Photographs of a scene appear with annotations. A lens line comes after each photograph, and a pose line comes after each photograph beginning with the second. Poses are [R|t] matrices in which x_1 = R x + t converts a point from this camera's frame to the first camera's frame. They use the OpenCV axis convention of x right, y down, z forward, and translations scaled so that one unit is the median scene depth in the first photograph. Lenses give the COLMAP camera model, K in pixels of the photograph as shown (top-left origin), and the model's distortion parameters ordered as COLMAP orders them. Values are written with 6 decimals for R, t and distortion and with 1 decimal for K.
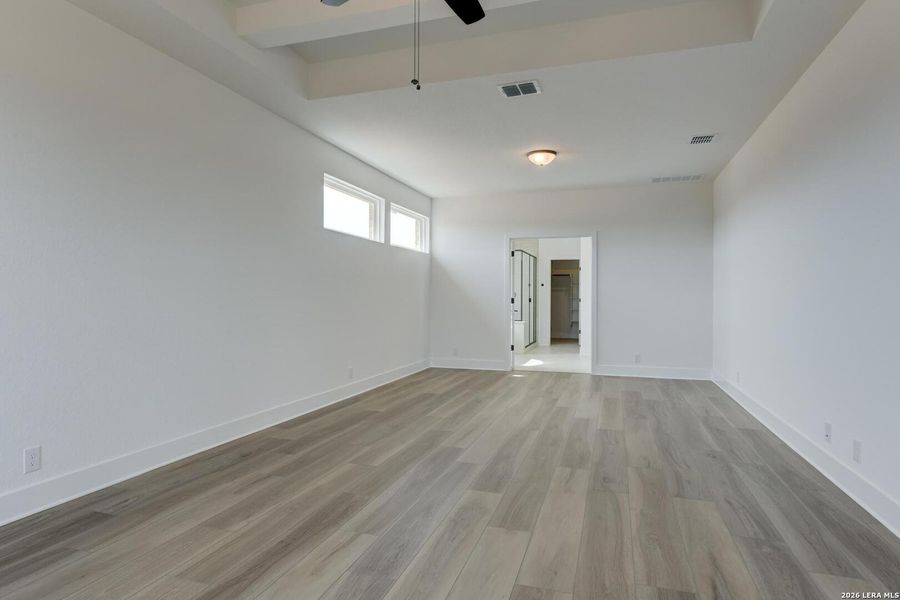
lens RADIAL K [[528.0, 0, 451.7], [0, 528.0, 298.1], [0, 0, 1]] dist [-0.000353, -0.000405]
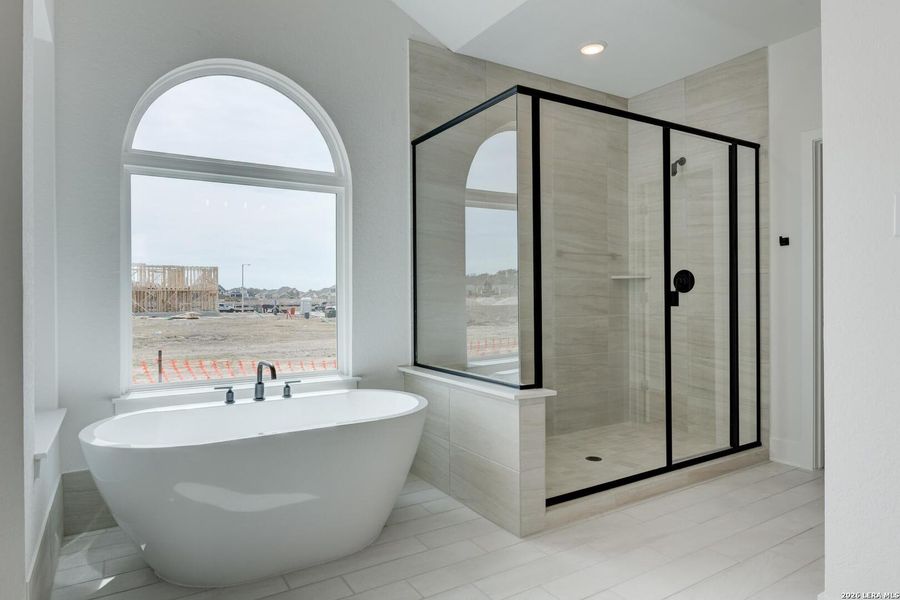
lens RADIAL K [[528.0, 0, 451.7], [0, 528.0, 298.1], [0, 0, 1]] dist [-0.000353, -0.000405]
pose [[0.753092, -0.005629, -0.657891, 0.221983], [0.011096, 0.999930, 0.004146, 0.001367], [0.657822, -0.010422, 0.753101, 0.679863]]
